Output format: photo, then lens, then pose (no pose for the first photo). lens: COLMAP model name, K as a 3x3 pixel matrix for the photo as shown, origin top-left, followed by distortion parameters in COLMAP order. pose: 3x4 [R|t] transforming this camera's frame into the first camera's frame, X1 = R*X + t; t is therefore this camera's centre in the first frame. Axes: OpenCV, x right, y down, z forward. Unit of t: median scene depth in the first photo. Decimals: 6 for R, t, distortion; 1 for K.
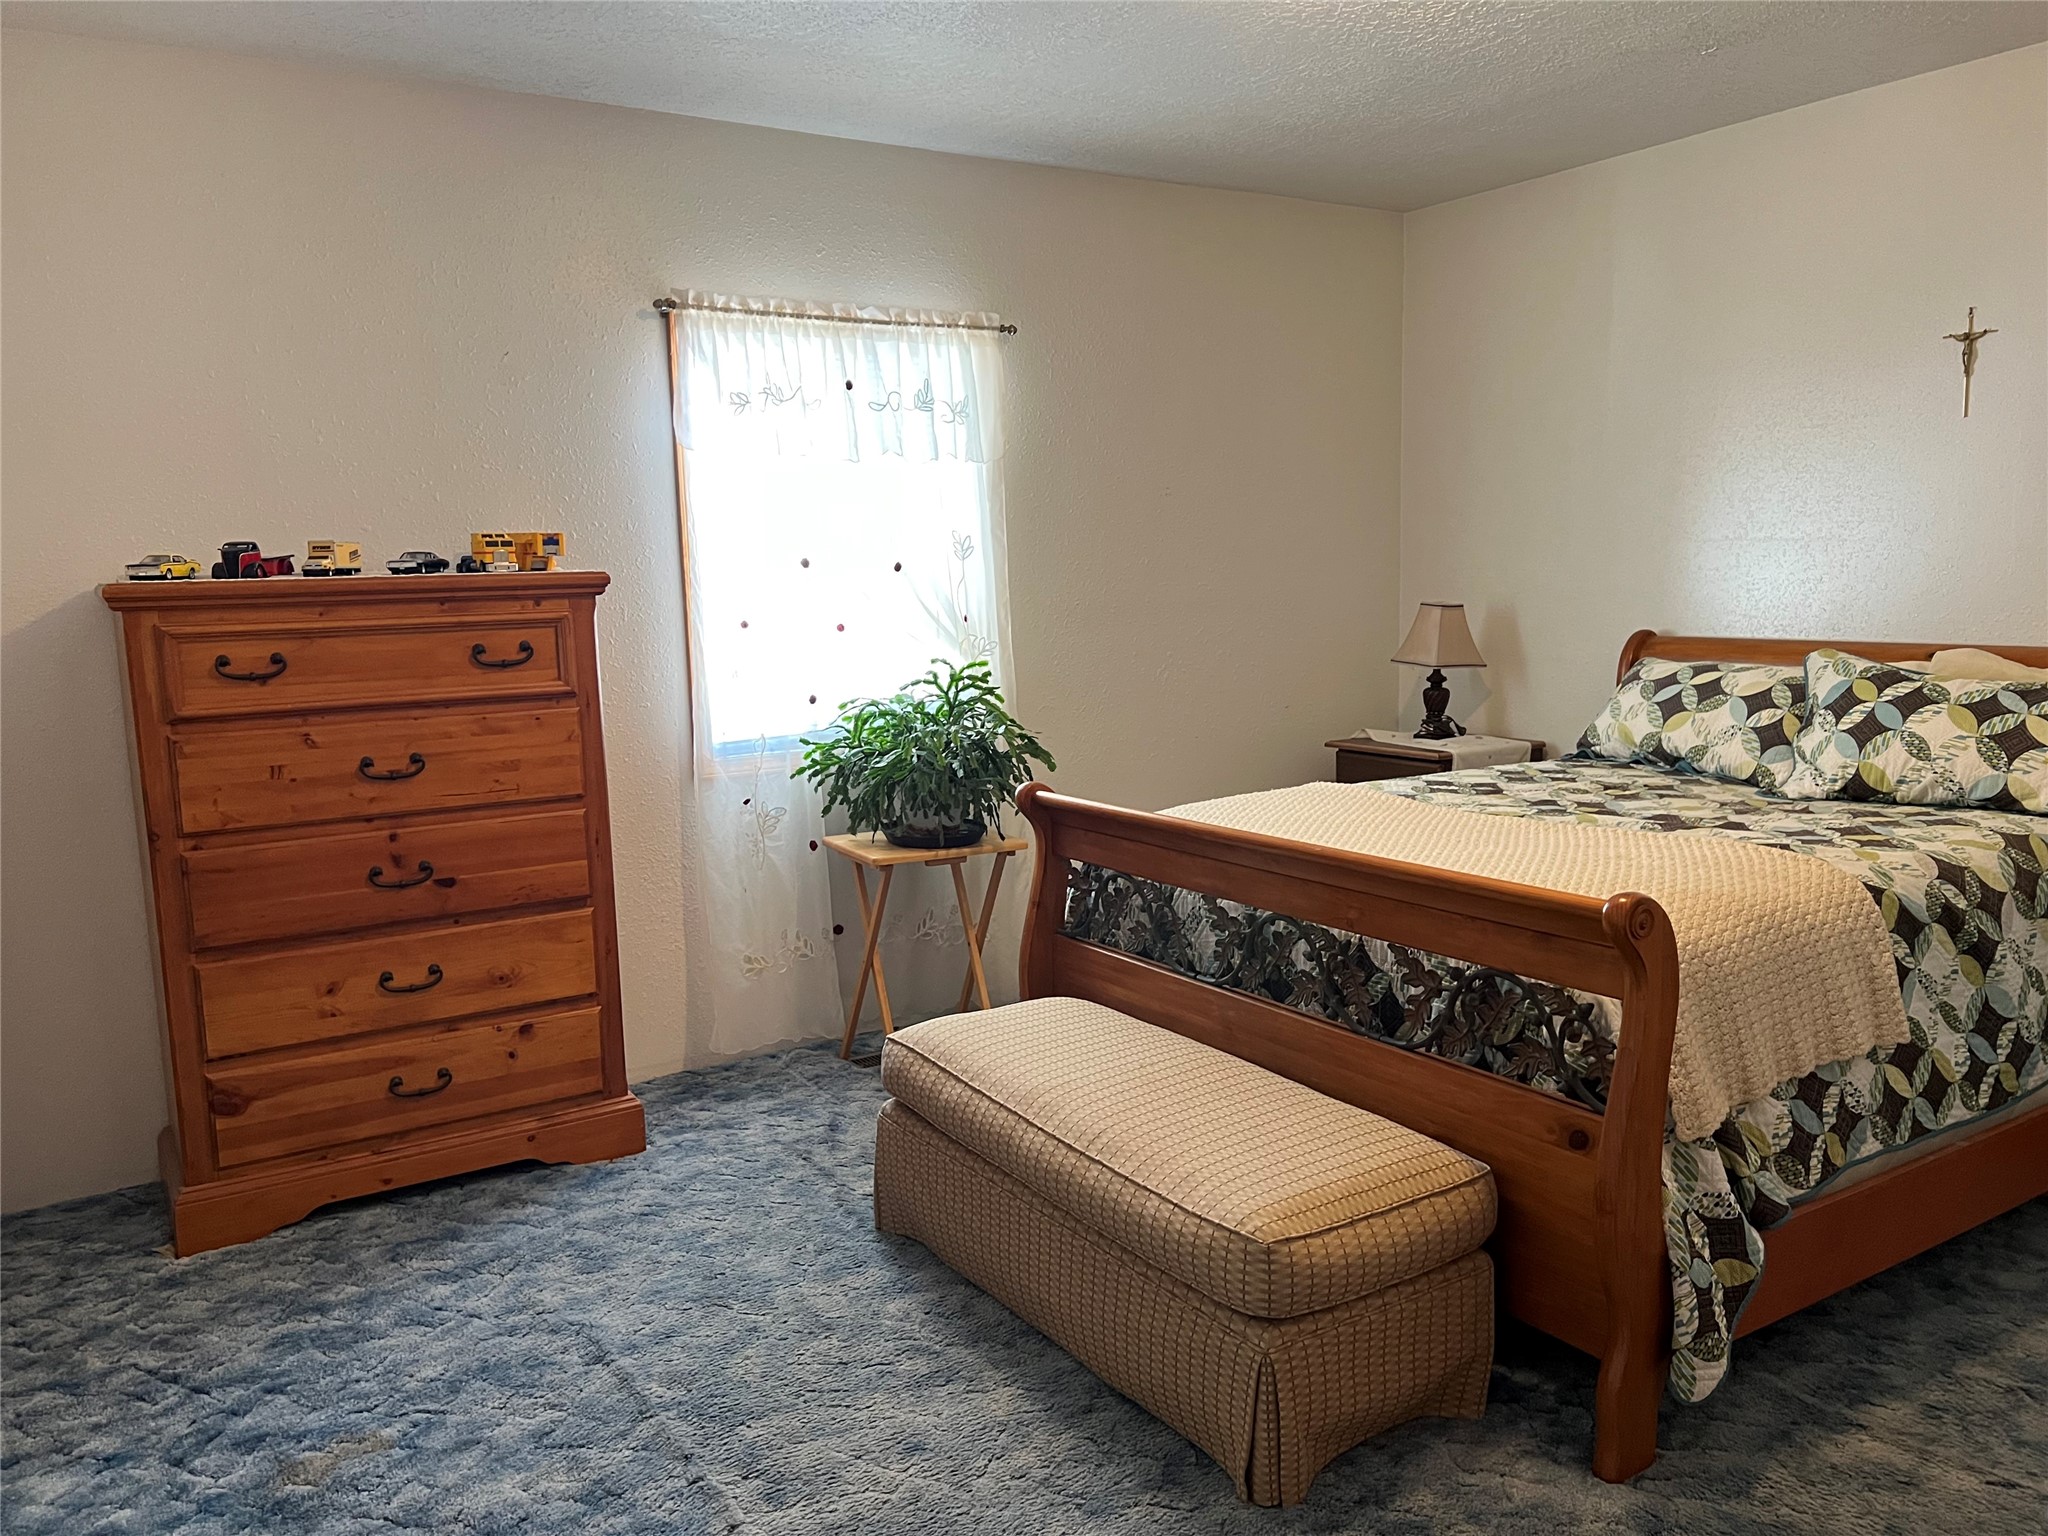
lens RADIAL K [[1546.3, 0, 1036.0], [0, 1546.3, 772.5], [0, 0, 1]] dist [0.102270, -0.135555]
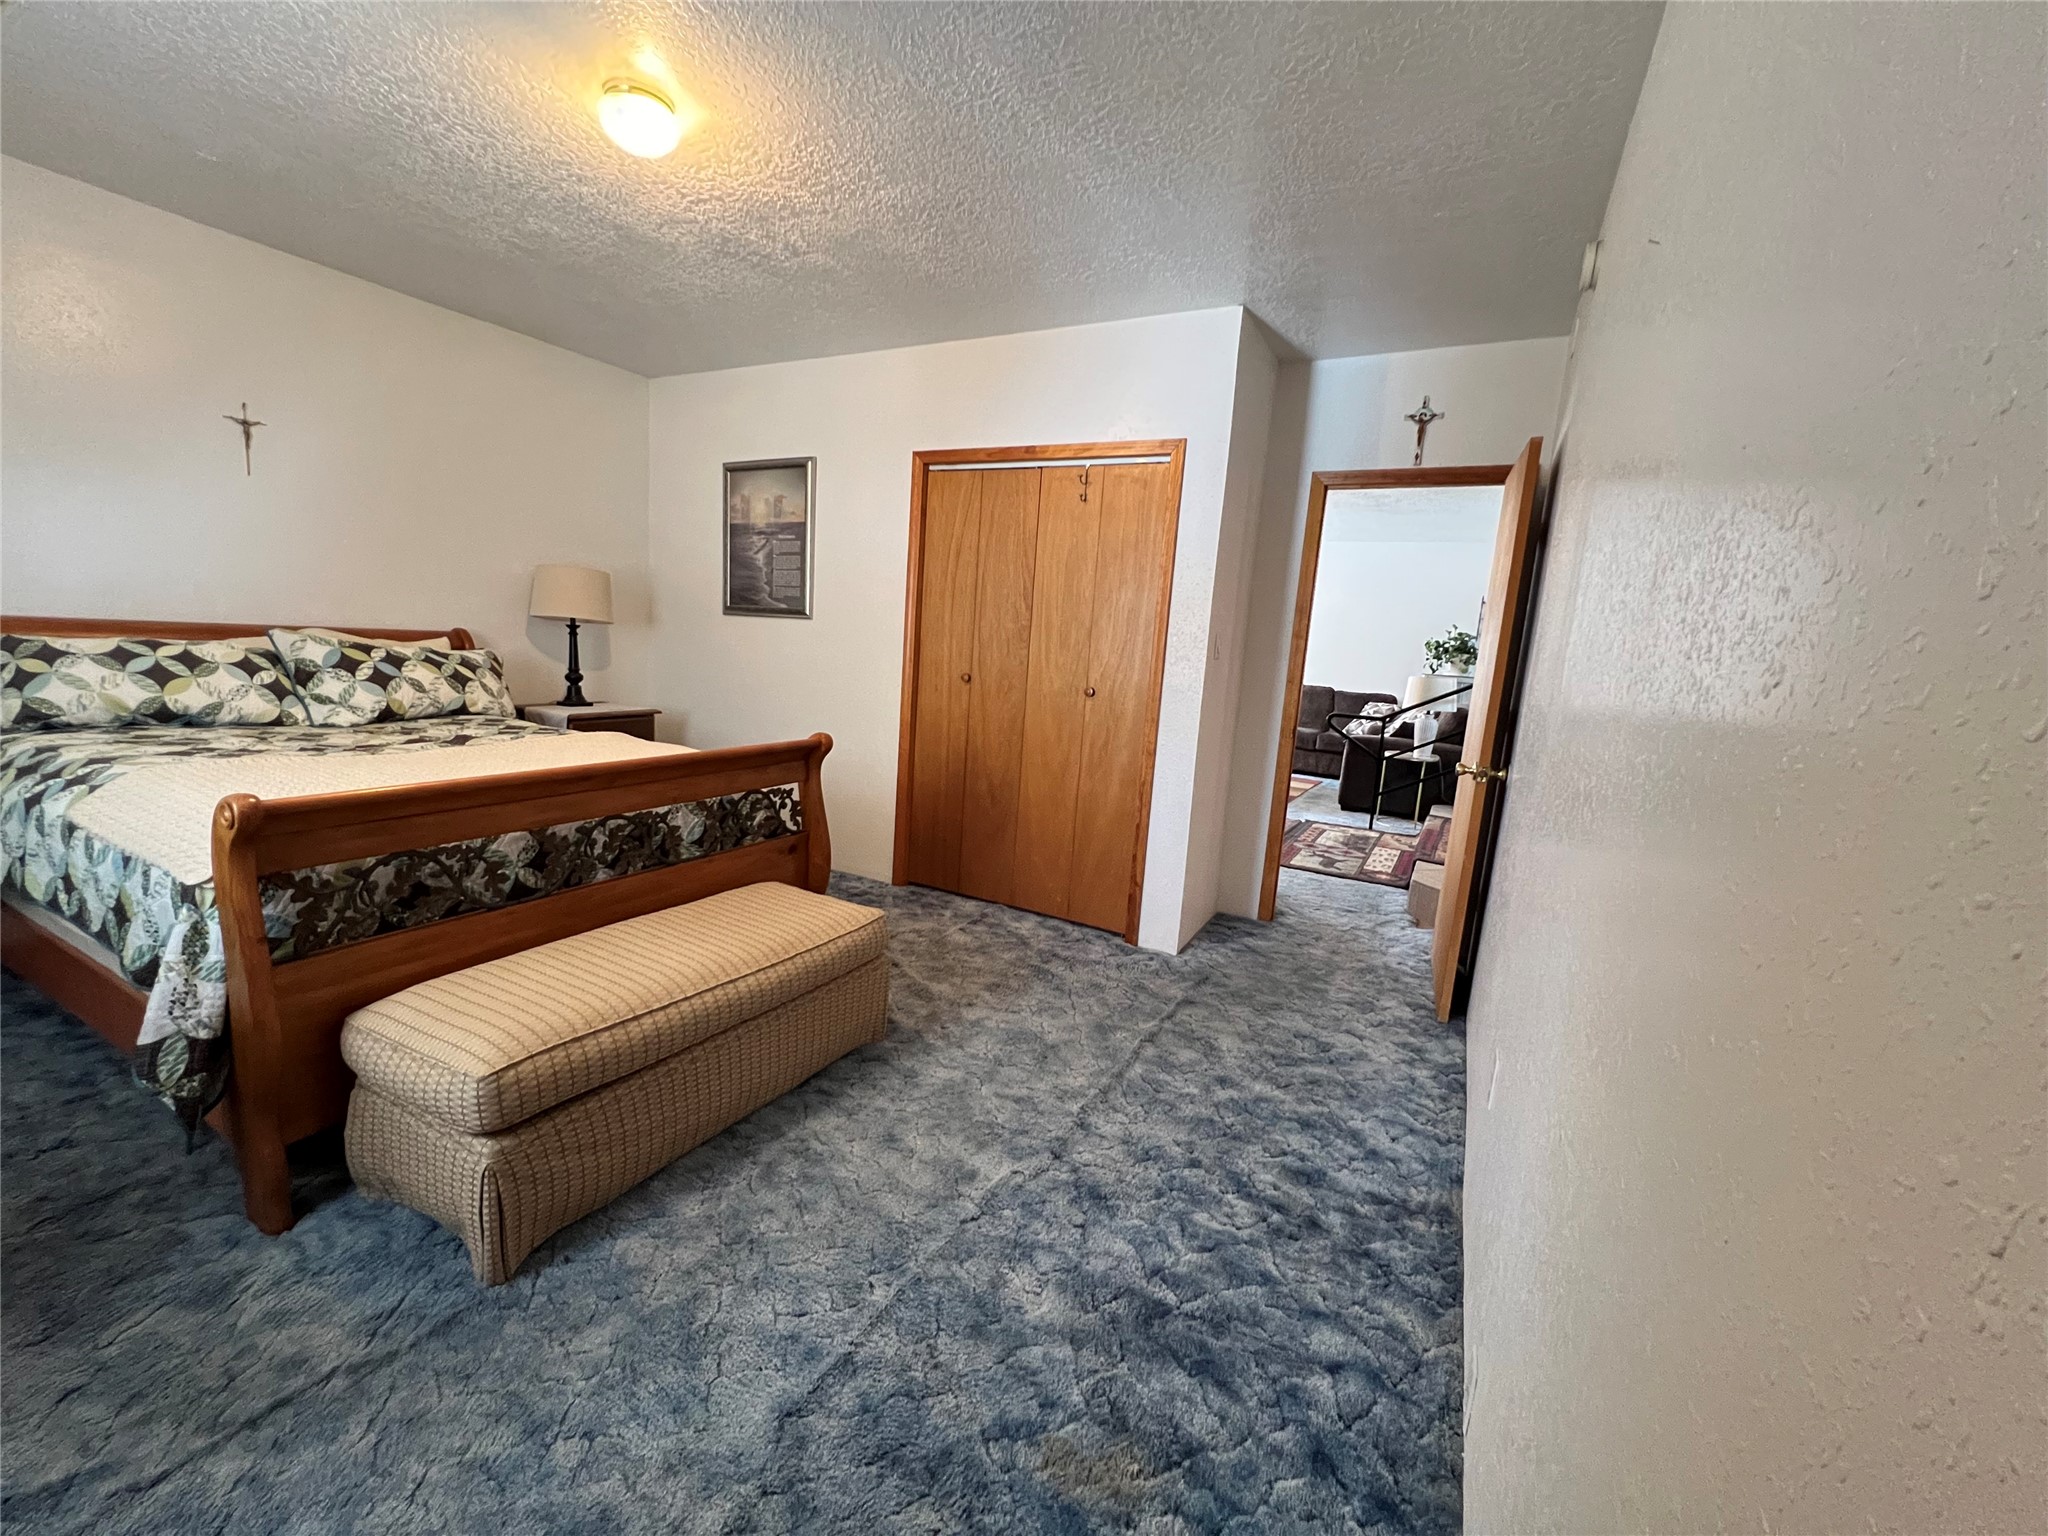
lens RADIAL K [[811.9, 0, 1010.3], [0, 811.9, 766.1], [0, 0, 1]] dist [-0.000409, -0.000001]
pose [[-0.458463, -0.147010, 0.876470, -0.552524], [0.064885, 0.978054, 0.197988, -0.065095], [-0.886342, 0.147640, -0.438863, 0.830968]]
